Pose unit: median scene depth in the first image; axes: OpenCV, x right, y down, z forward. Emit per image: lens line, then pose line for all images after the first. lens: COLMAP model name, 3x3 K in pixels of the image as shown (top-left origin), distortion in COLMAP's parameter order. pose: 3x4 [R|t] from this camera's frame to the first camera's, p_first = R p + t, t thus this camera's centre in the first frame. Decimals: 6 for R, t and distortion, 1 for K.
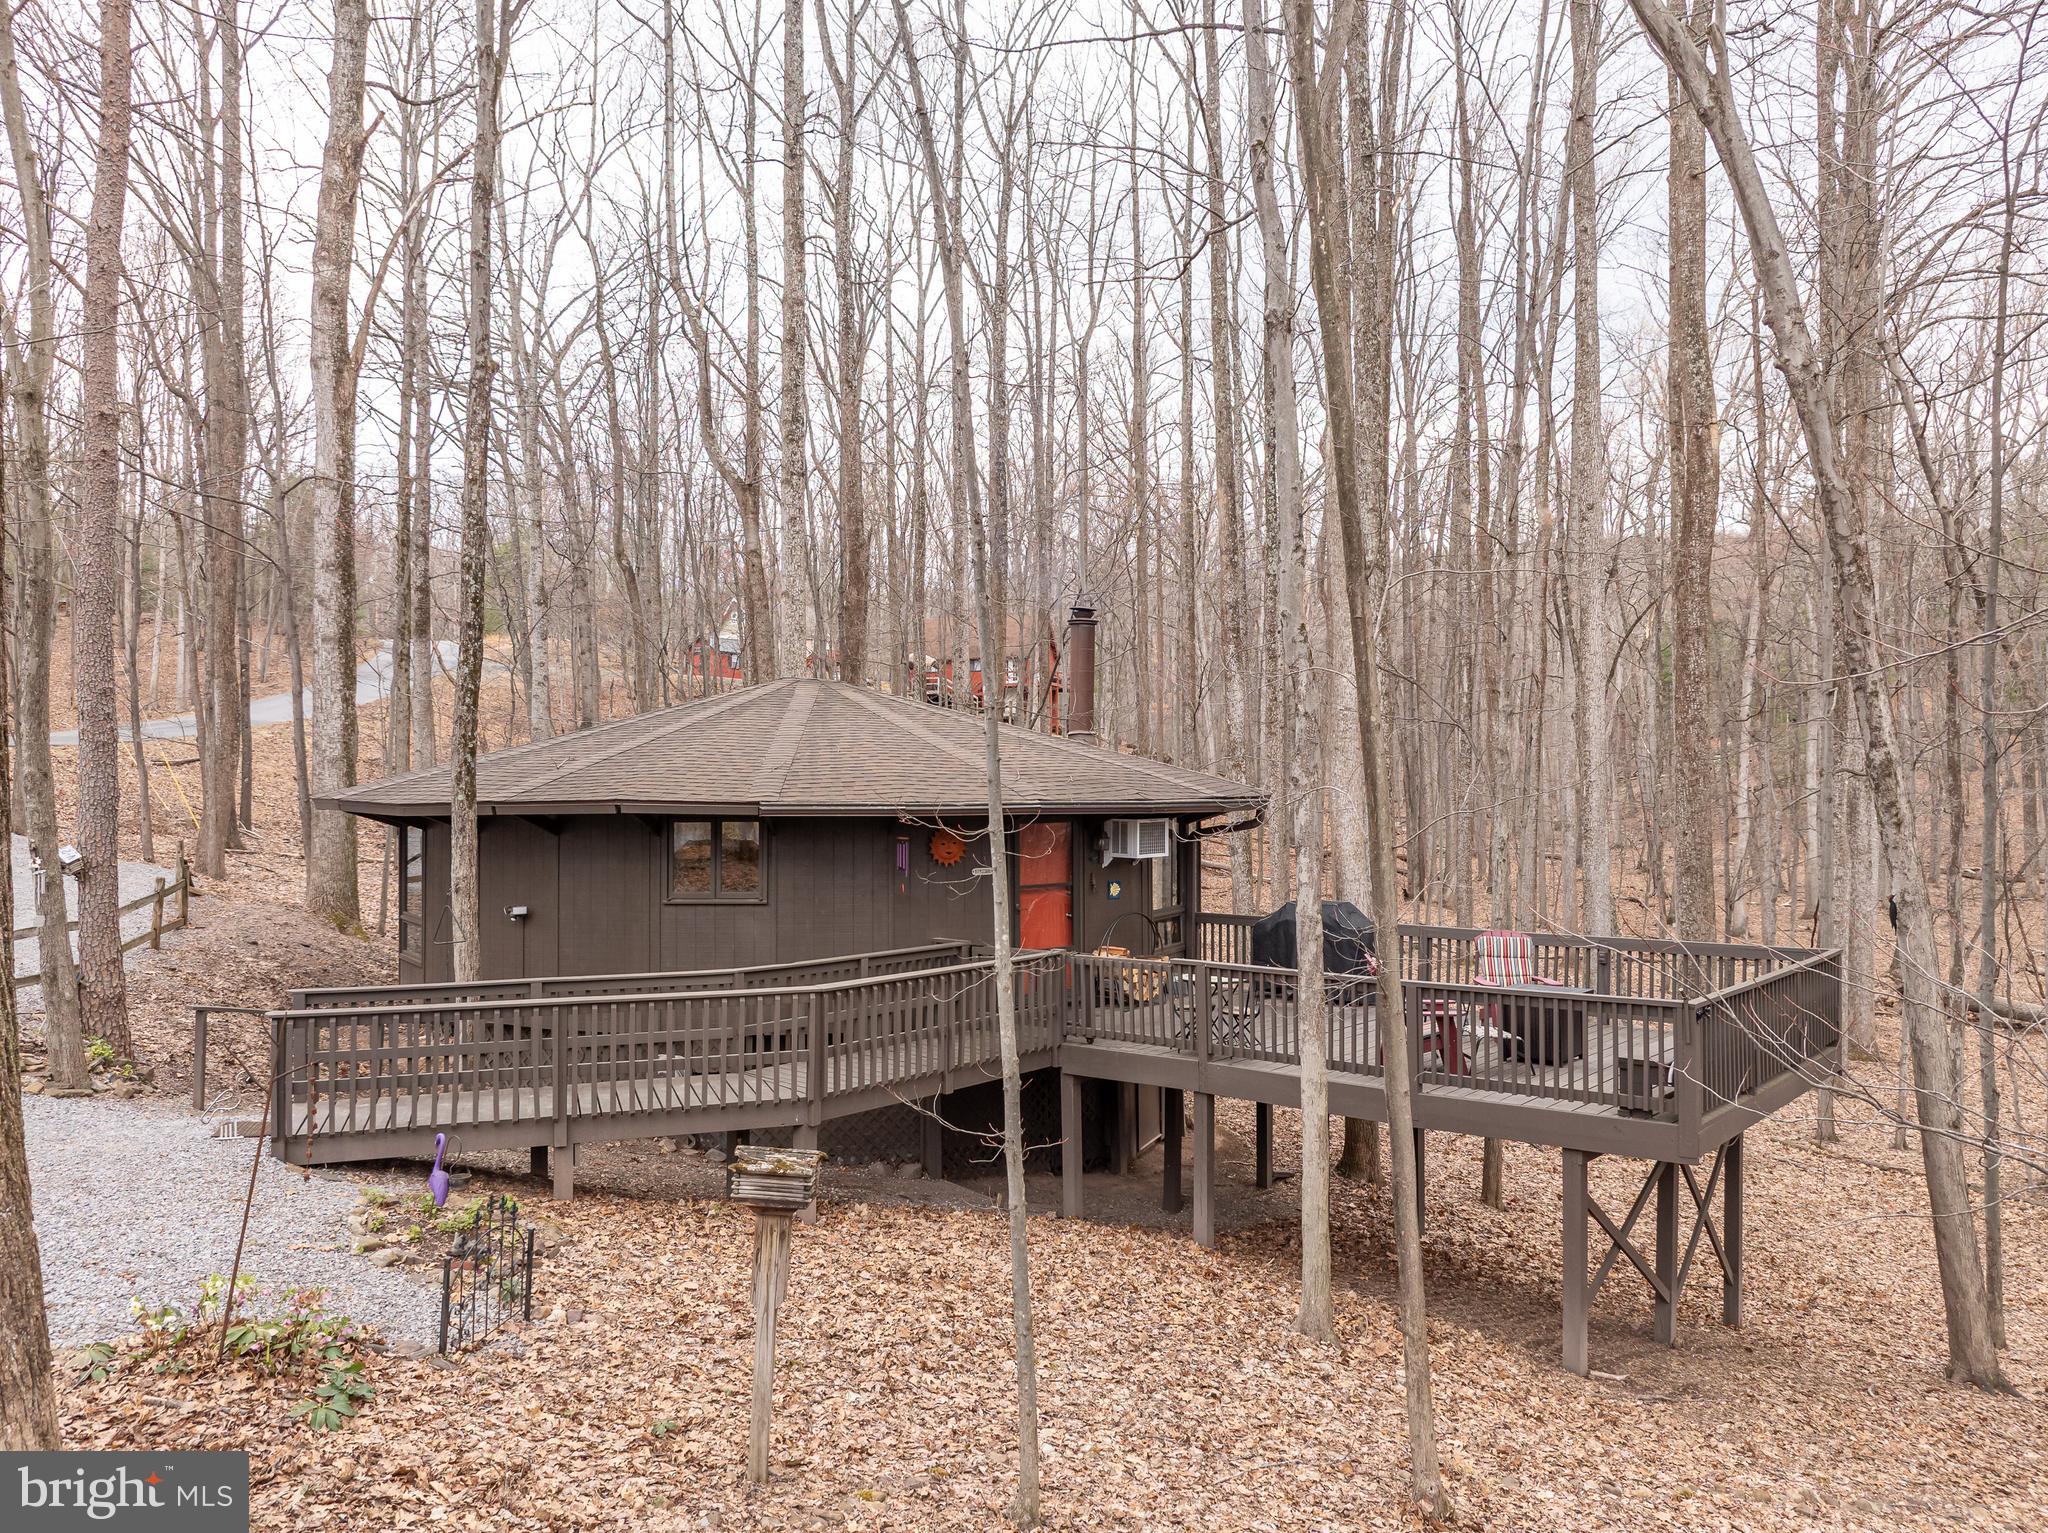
lens RADIAL K [[1441.7, 0, 1028.0], [0, 1441.7, 760.7], [0, 0, 1]] dist [-0.043041, 0.016362]
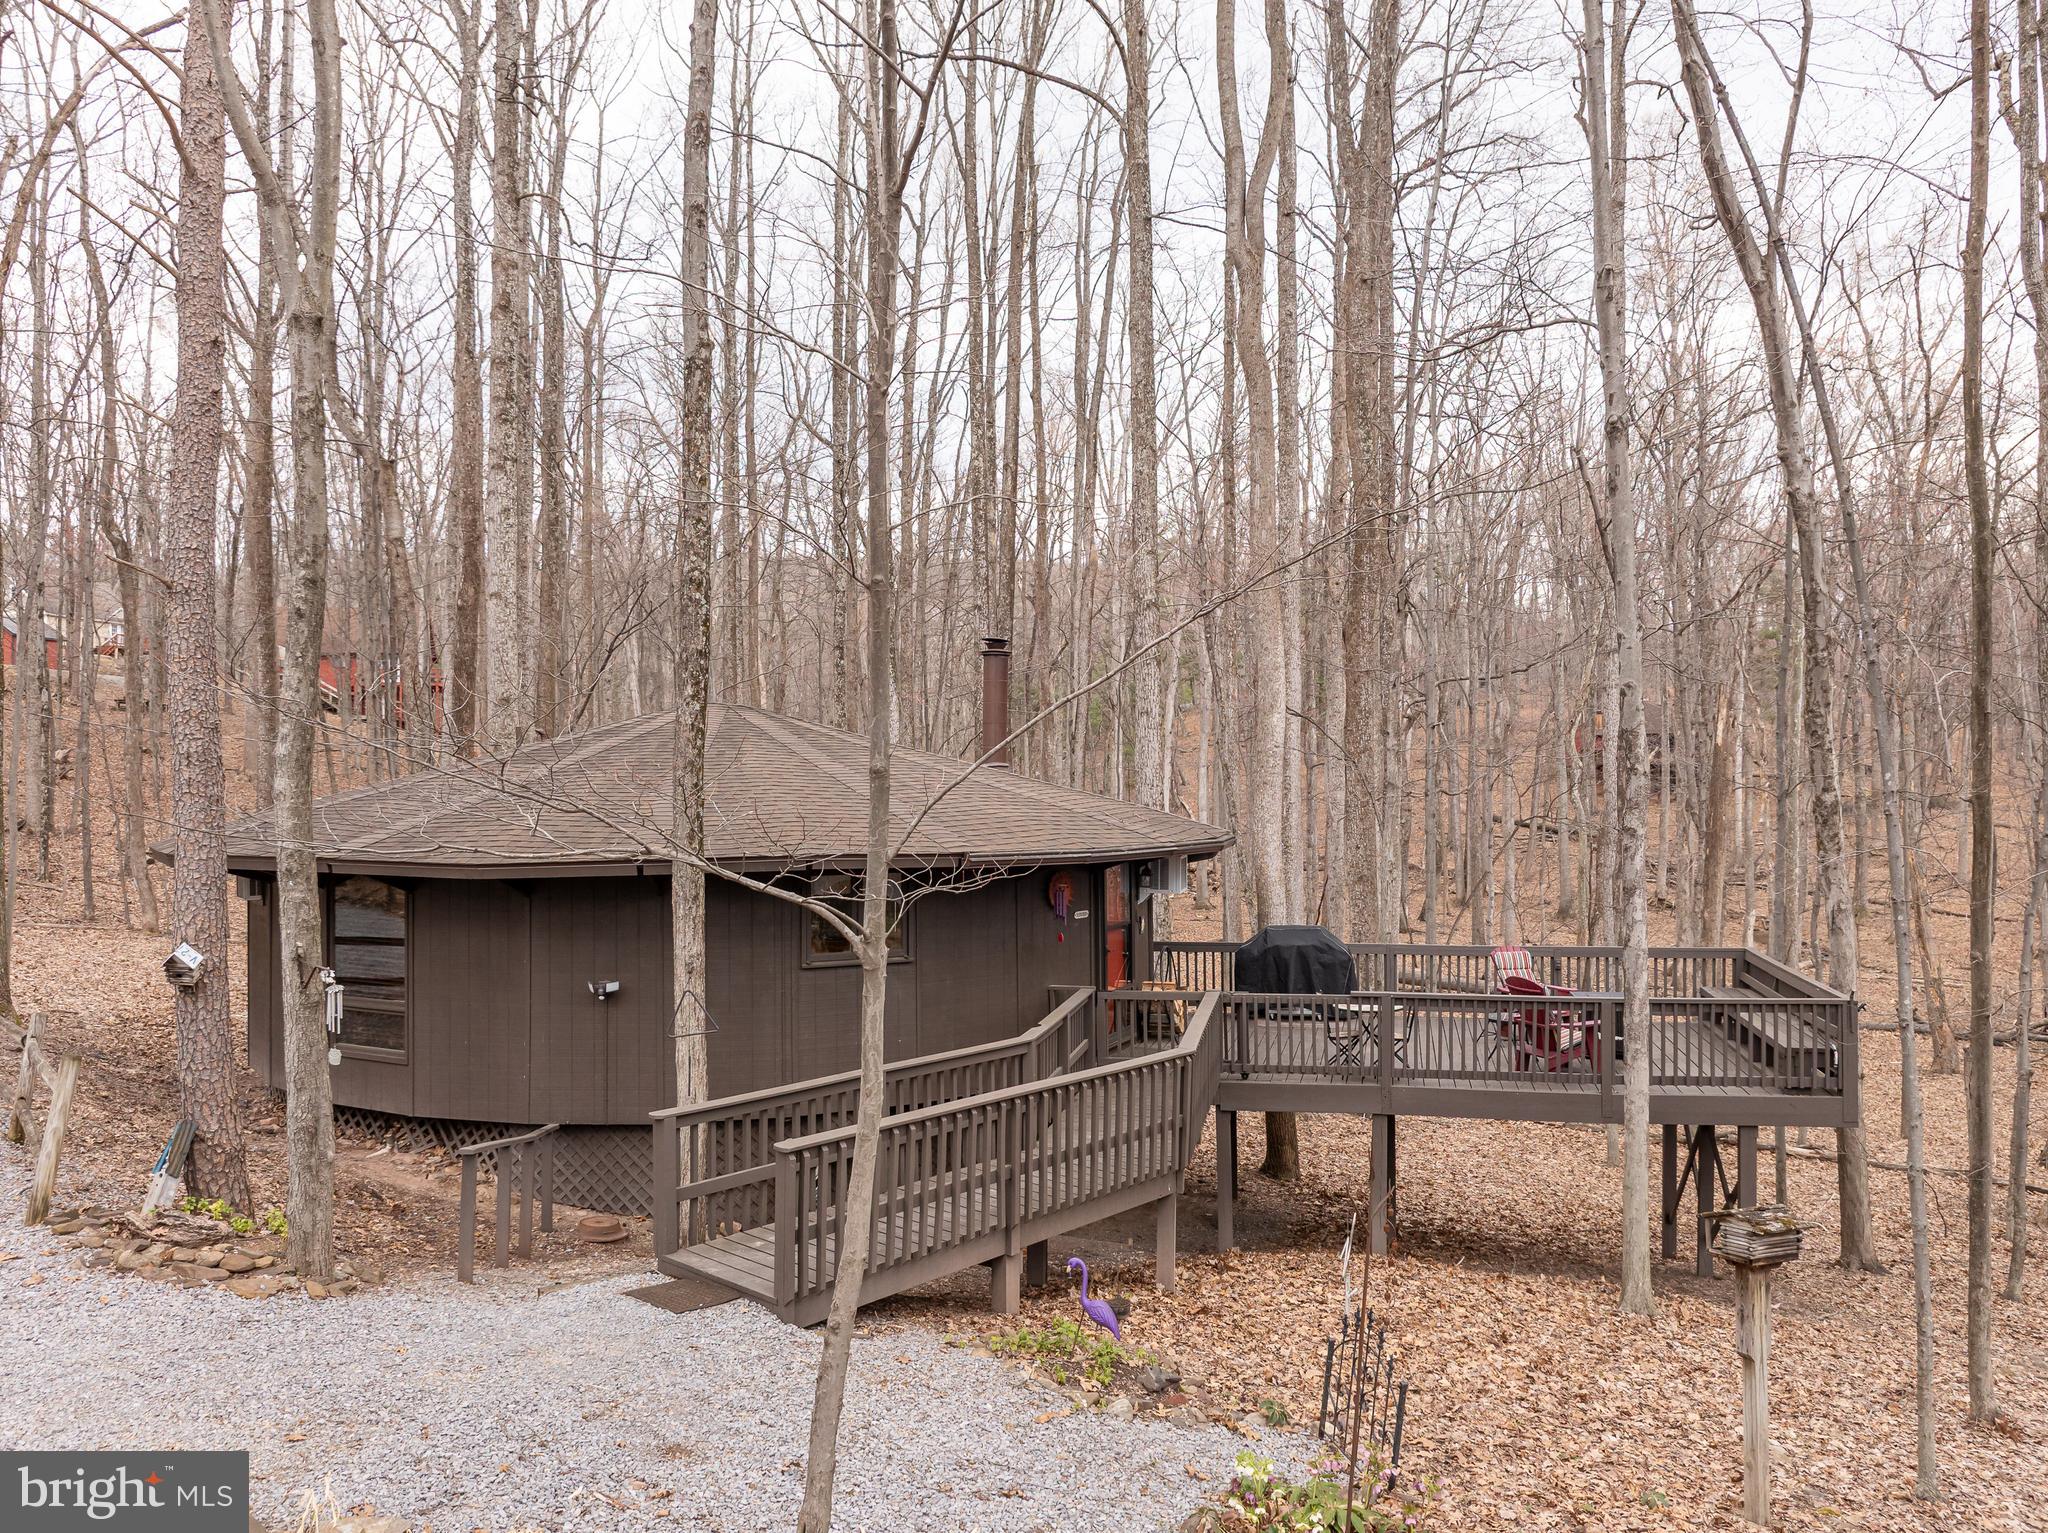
lens RADIAL K [[1441.7, 0, 1016.4], [0, 1441.7, 766.8], [0, 0, 1]] dist [-0.043041, 0.016362]
pose [[0.890720, 0.001559, 0.454550, -0.670888], [-0.002648, 0.999995, 0.001759, -0.033360], [-0.454545, -0.002771, 0.890719, 0.183863]]
